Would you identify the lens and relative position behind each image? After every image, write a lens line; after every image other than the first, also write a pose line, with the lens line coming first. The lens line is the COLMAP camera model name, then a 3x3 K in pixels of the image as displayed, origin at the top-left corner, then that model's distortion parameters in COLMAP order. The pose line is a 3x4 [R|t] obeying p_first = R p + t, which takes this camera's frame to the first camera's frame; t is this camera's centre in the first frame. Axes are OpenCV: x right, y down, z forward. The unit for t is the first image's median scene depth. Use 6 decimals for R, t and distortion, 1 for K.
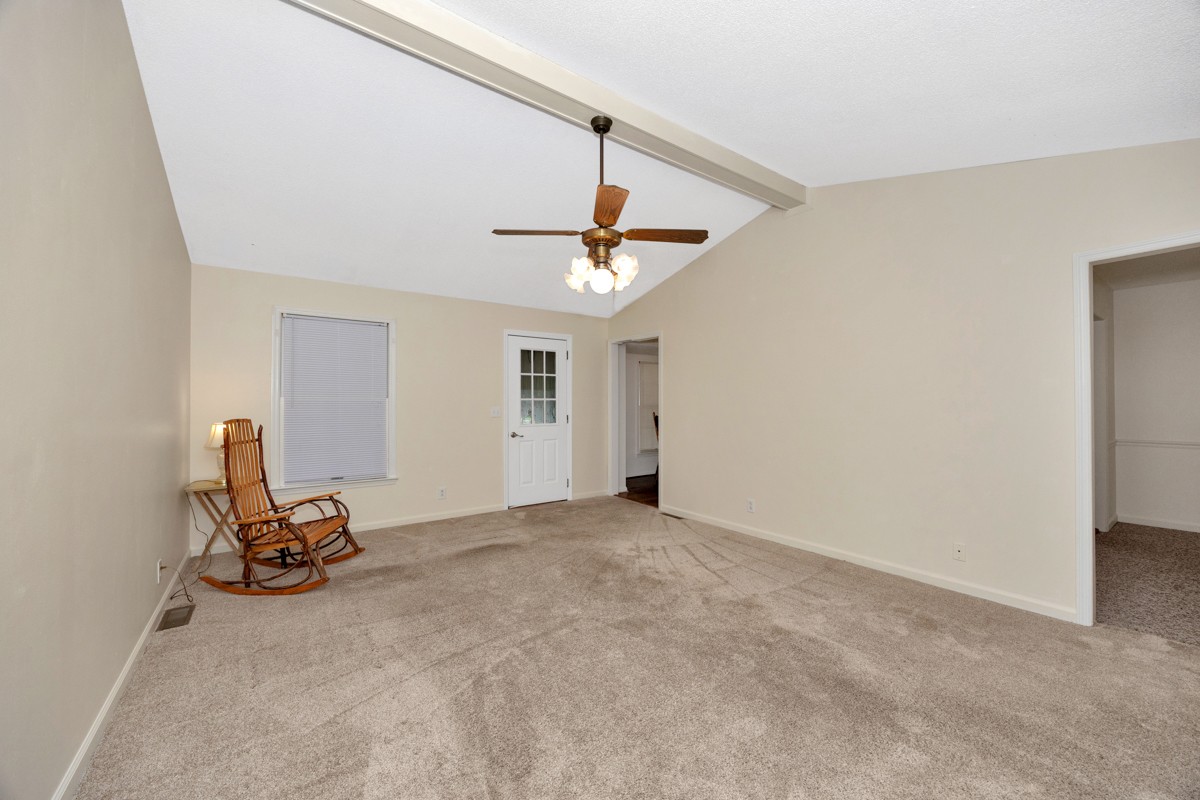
lens RADIAL K [[464.3, 0, 597.3], [0, 464.3, 397.7], [0, 0, 1]] dist [0.002082, 0.000224]
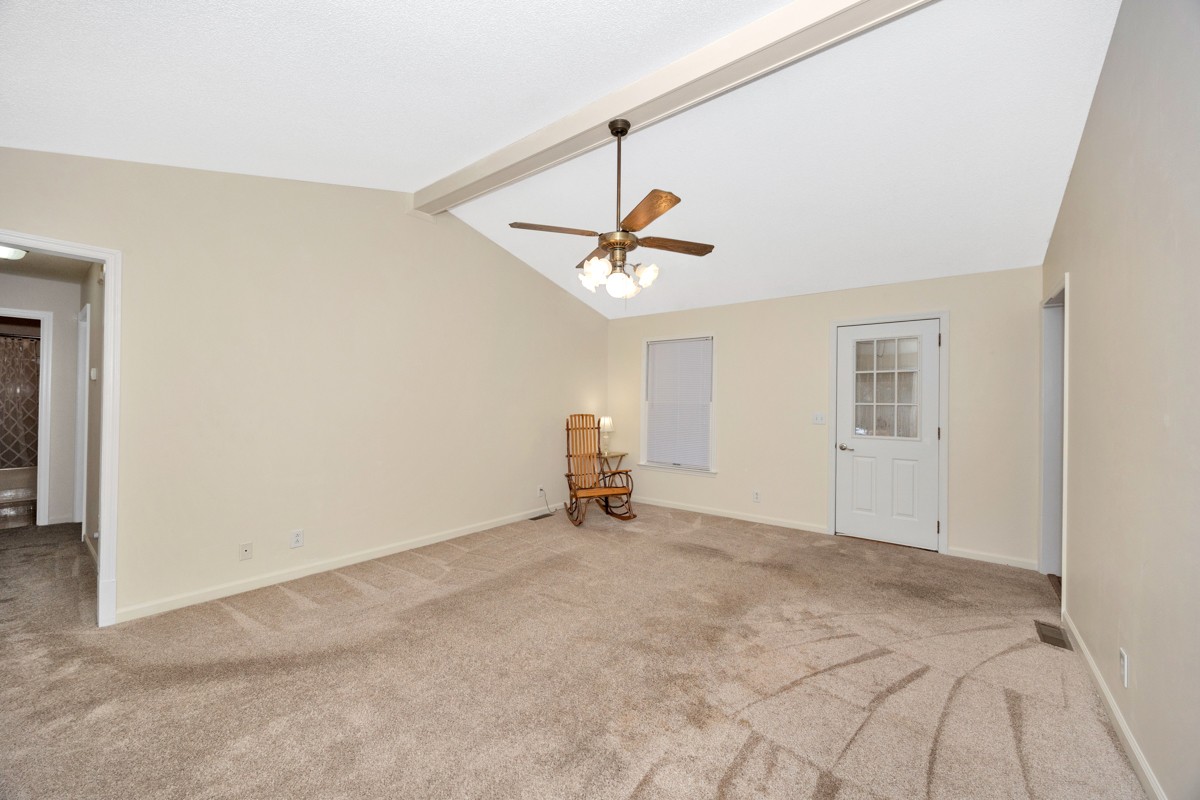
lens RADIAL K [[464.3, 0, 597.4], [0, 464.3, 400.0], [0, 0, 1]] dist [0.002082, 0.000224]
pose [[0.265001, 0.001352, -0.964247, 0.975147], [0.000743, 0.999998, 0.001606, -0.009144], [0.964248, -0.001142, 0.265000, 0.709119]]
